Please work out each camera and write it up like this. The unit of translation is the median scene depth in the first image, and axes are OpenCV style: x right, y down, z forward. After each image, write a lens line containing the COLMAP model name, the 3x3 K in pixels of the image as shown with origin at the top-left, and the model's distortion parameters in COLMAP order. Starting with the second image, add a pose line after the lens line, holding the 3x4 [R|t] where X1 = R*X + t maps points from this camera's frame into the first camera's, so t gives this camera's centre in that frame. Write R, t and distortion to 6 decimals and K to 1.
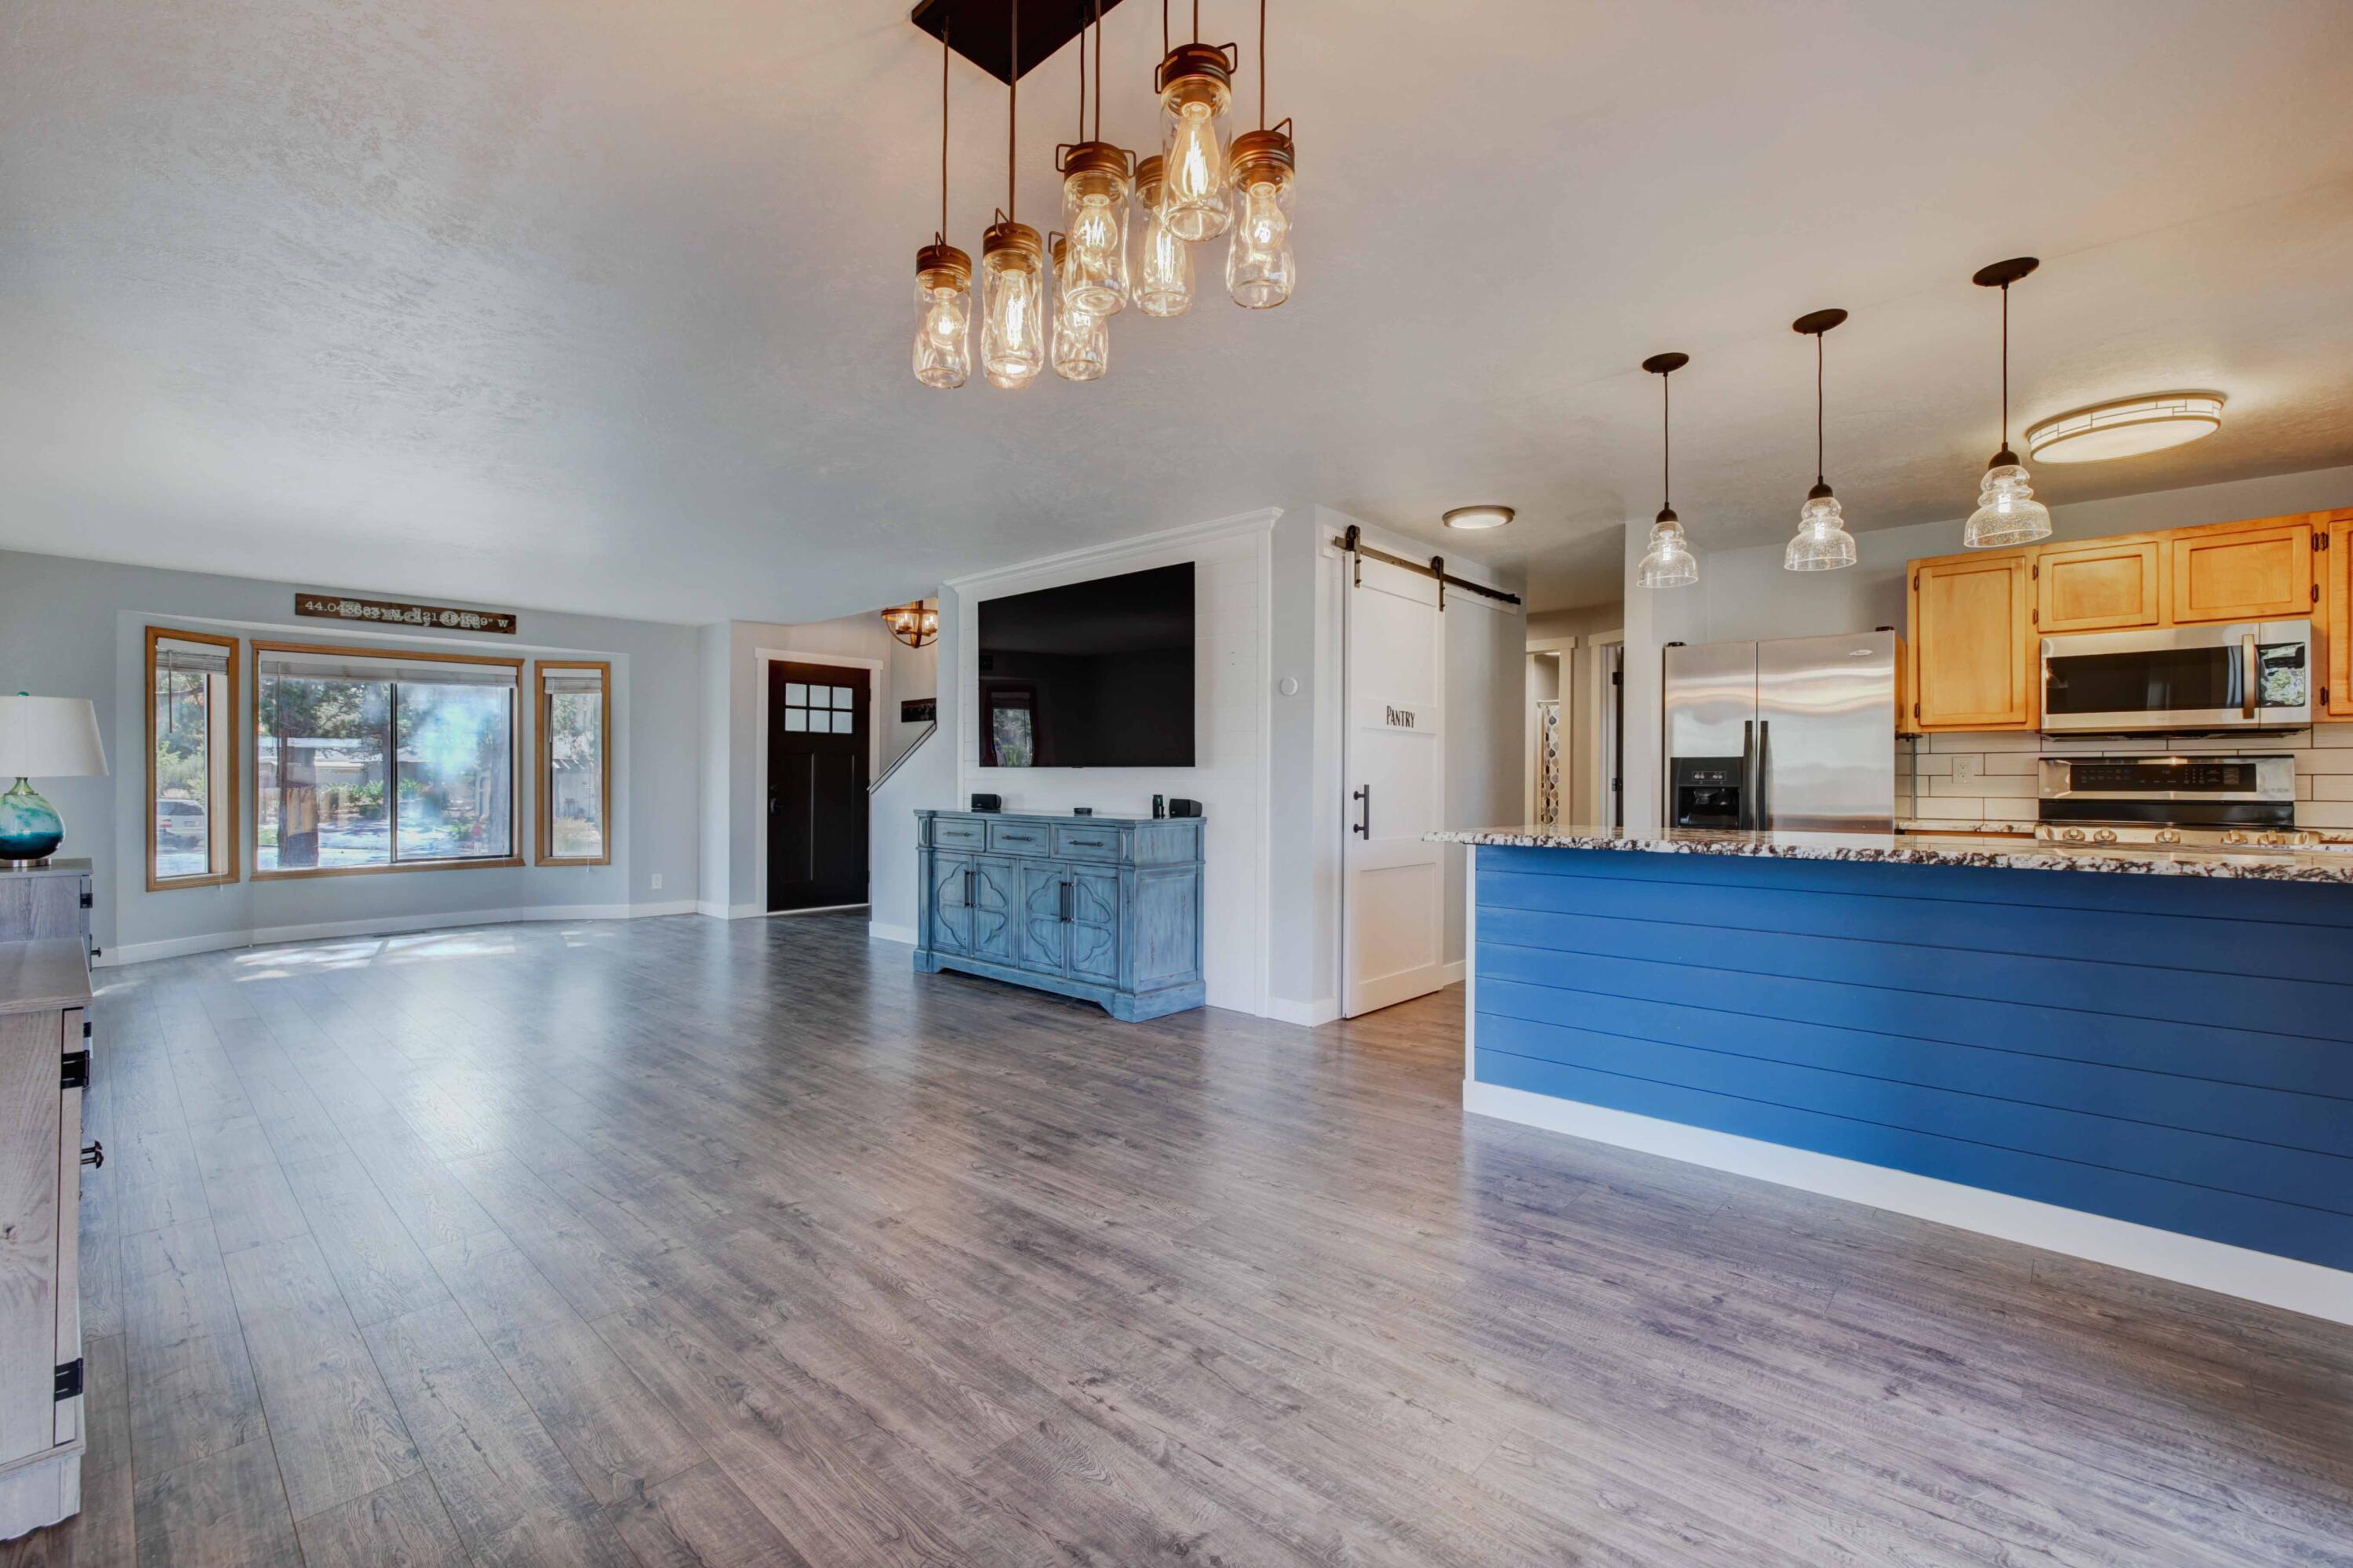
lens RADIAL K [[1016.7, 0, 1174.2], [0, 1016.7, 782.4], [0, 0, 1]] dist [-0.015133, 0.005480]
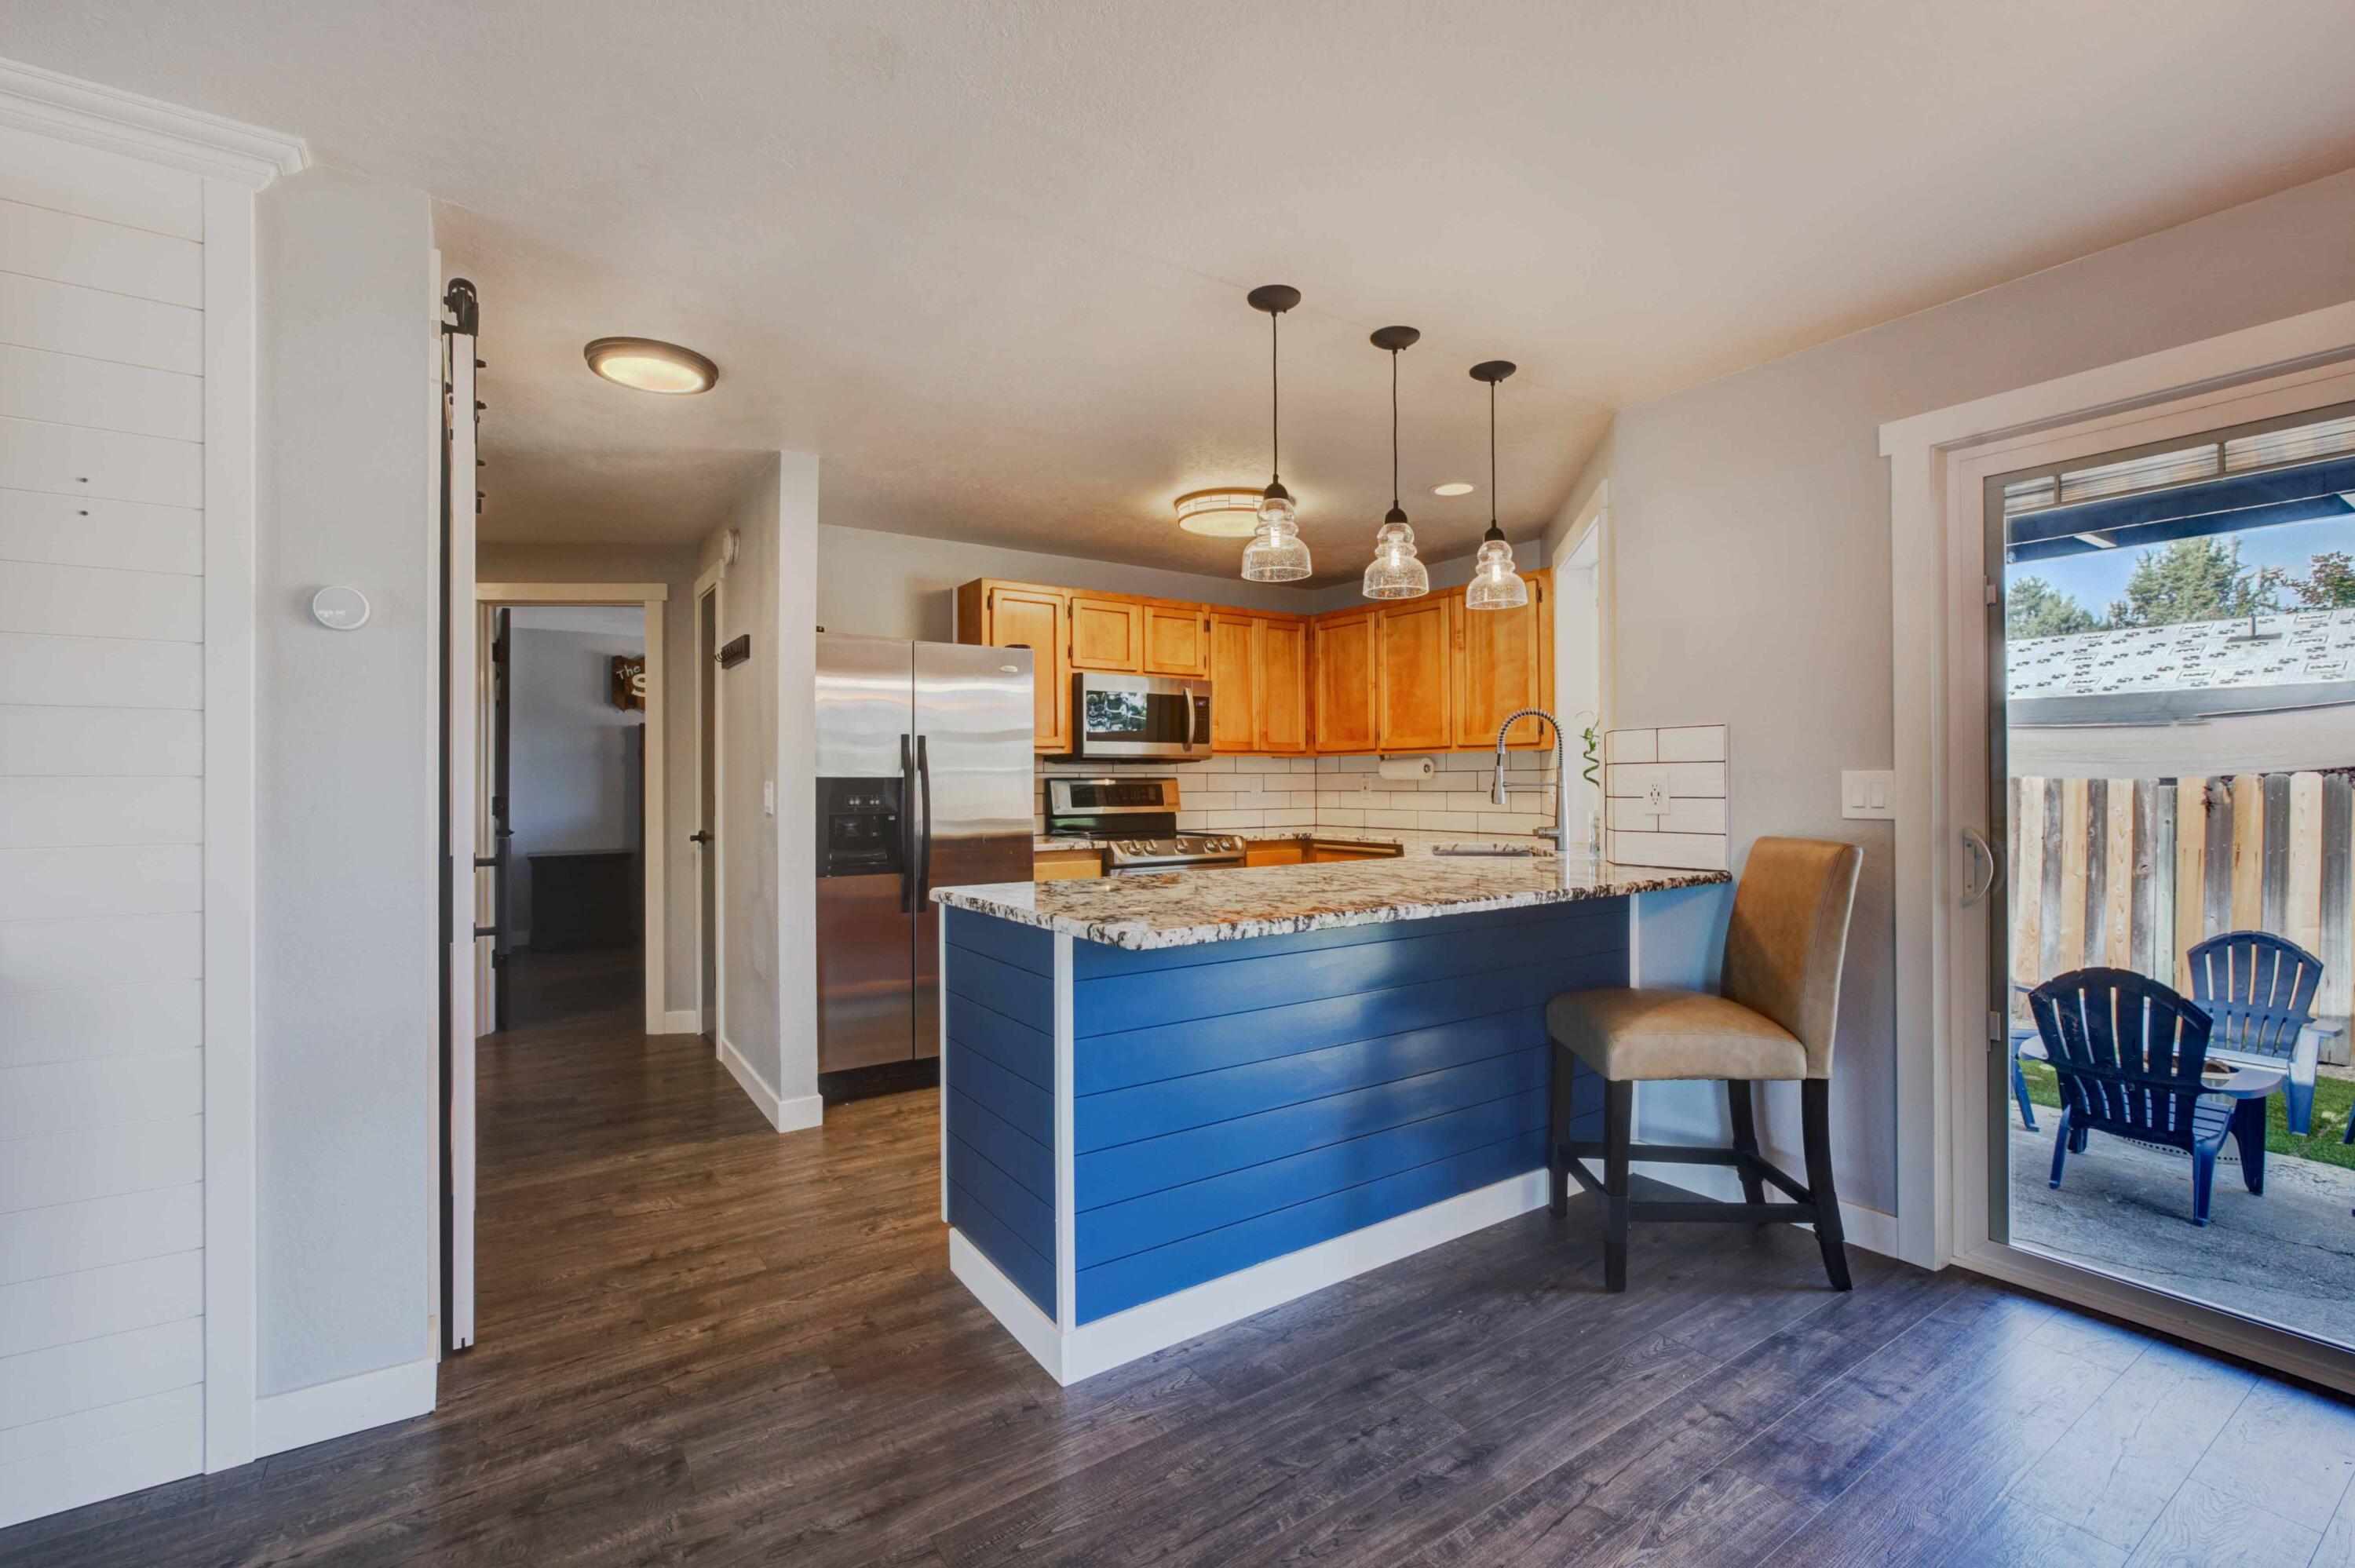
lens RADIAL K [[1030.9, 0, 1194.1], [0, 1030.9, 778.1], [0, 0, 1]] dist [-0.006584, 0.000104]
pose [[0.226512, -0.003023, 0.974004, -0.207096], [0.002236, 0.999994, 0.002583, -0.026260], [-0.974006, 0.001593, 0.226518, 0.571408]]
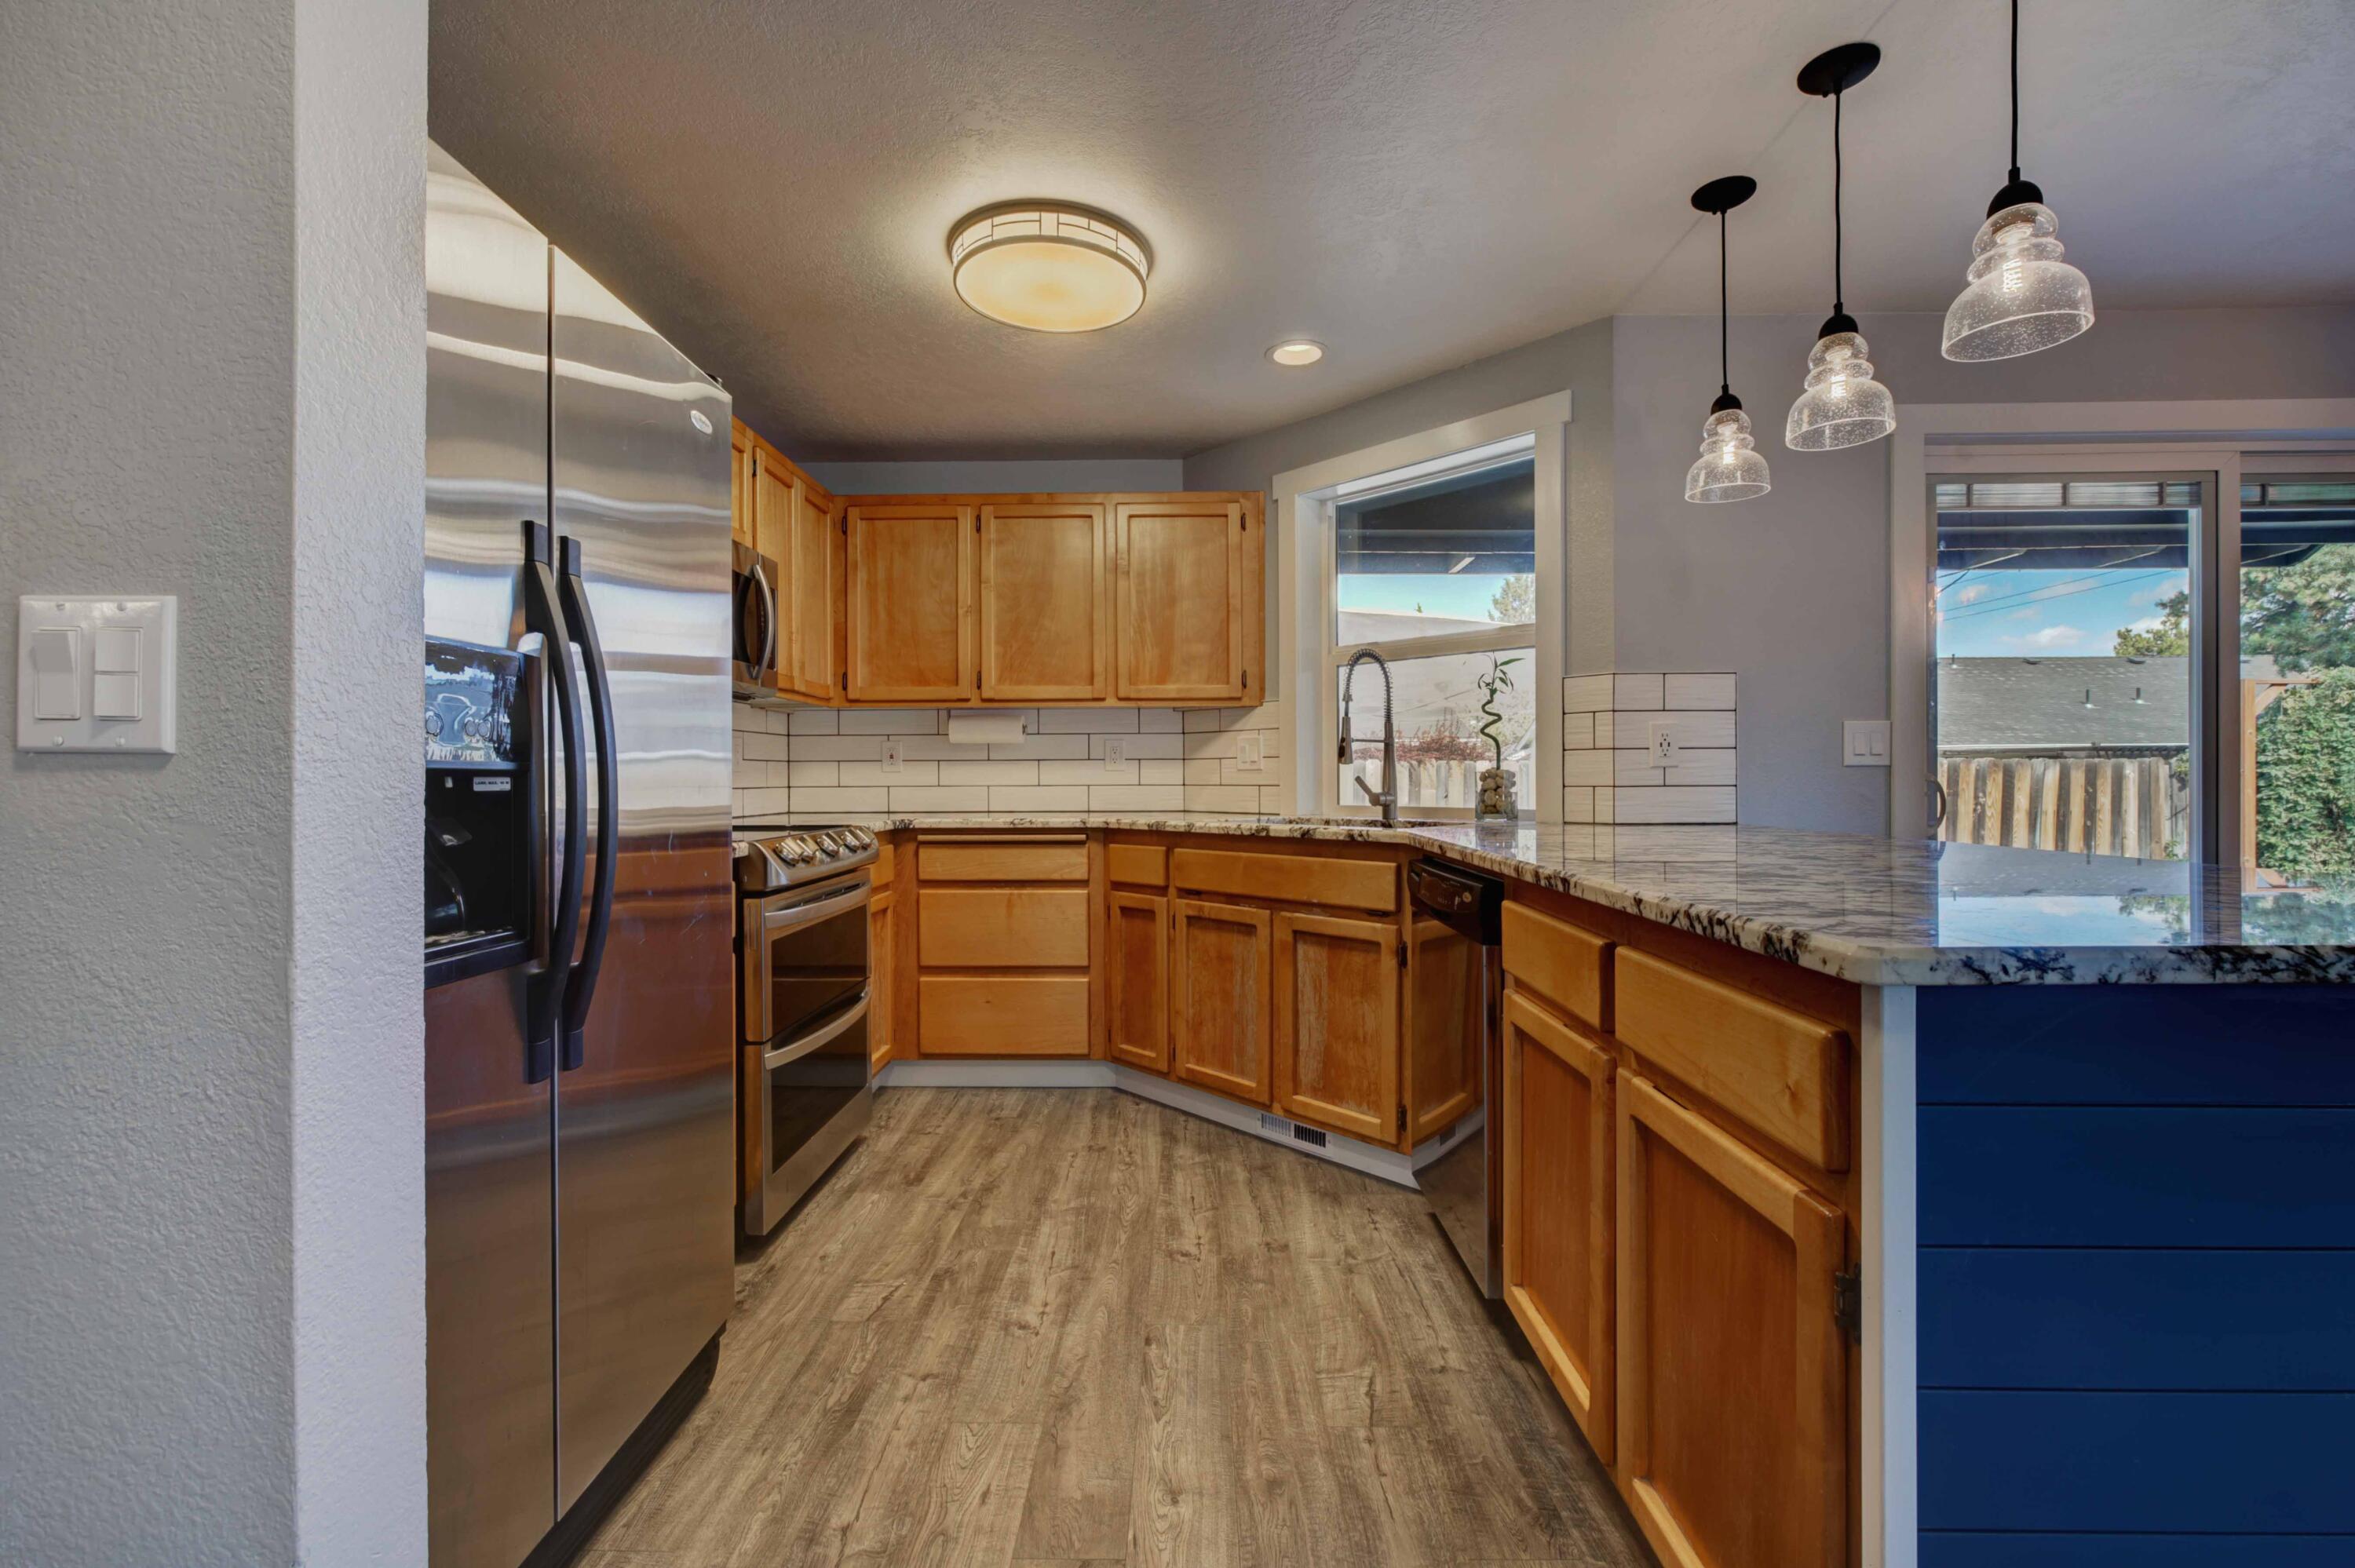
lens RADIAL K [[1000.4, 0, 1172.2], [0, 1000.4, 777.2], [0, 0, 1]] dist [-0.000506, 0.000410]
pose [[-0.655953, -0.003043, 0.754796, 0.257415], [-0.001947, 0.999995, 0.002340, 0.005124], [-0.754799, 0.000066, -0.655956, 1.040861]]
